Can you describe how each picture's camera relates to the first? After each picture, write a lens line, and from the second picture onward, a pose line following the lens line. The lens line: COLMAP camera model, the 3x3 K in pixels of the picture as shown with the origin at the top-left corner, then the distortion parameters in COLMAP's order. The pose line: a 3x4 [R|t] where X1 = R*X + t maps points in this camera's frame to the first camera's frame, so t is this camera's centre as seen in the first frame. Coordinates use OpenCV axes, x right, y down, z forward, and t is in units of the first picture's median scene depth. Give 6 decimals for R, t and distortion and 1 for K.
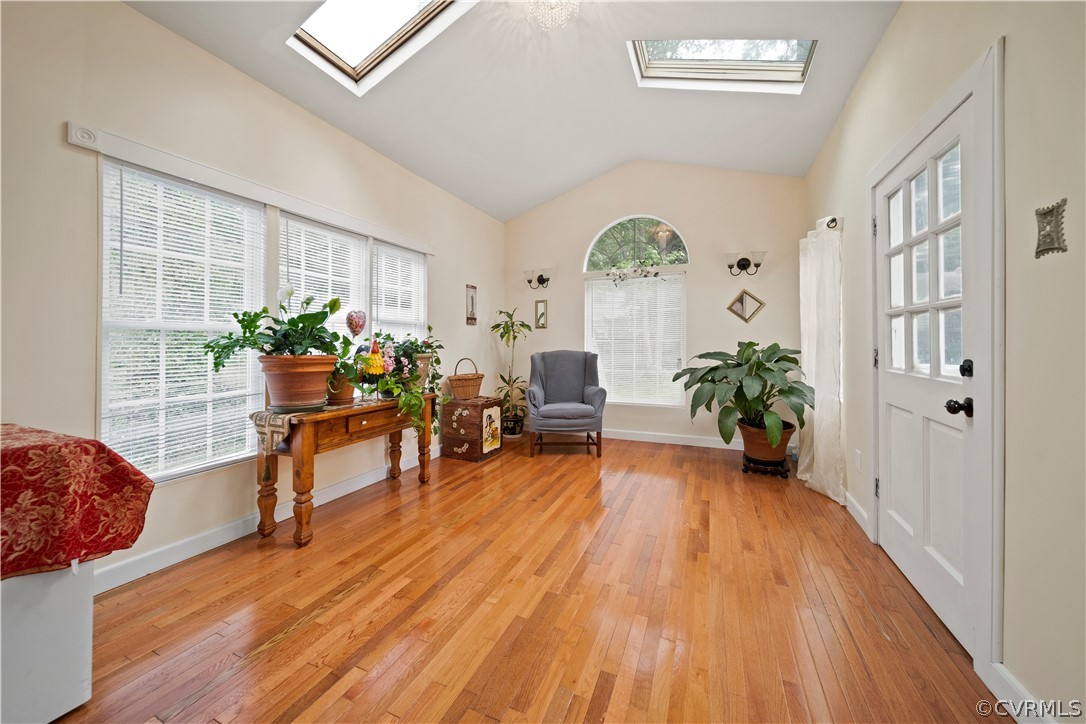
lens RADIAL K [[382.9, 0, 544.0], [0, 382.9, 343.0], [0, 0, 1]] dist [-0.008529, -0.000030]
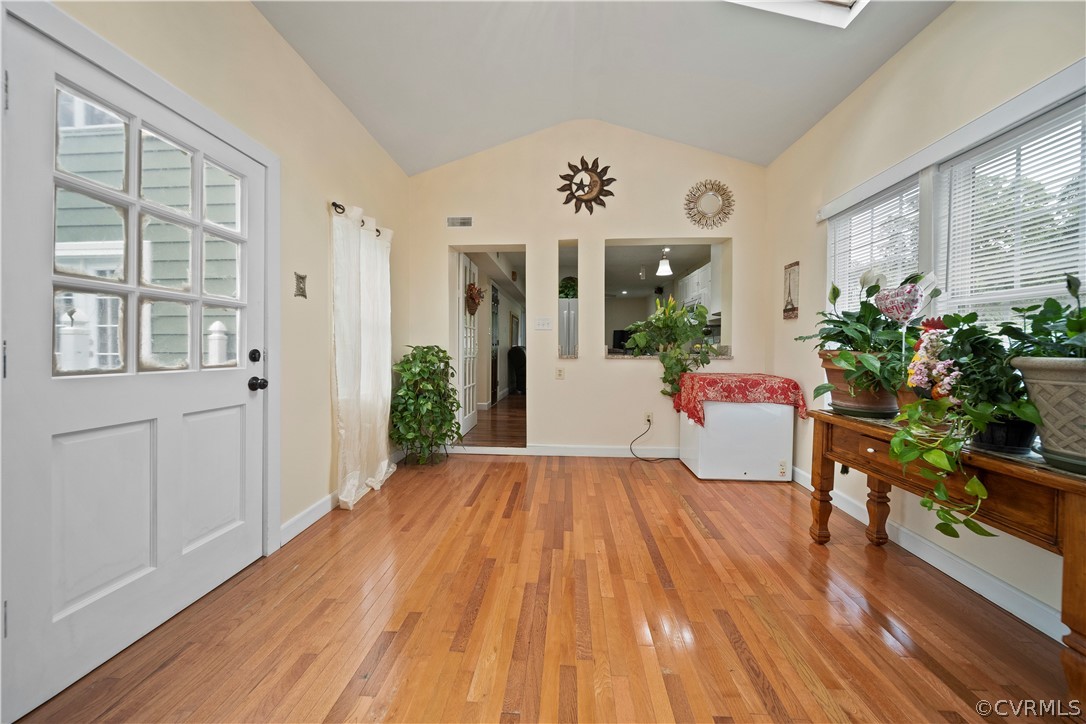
lens RADIAL K [[382.9, 0, 544.0], [0, 382.9, 343.0], [0, 0, 1]] dist [-0.008529, -0.000030]
pose [[-0.942958, 0.000297, -0.332913, 0.458591], [0.002213, 0.999983, -0.005376, 0.022619], [0.332905, -0.005806, -0.942942, 2.113558]]
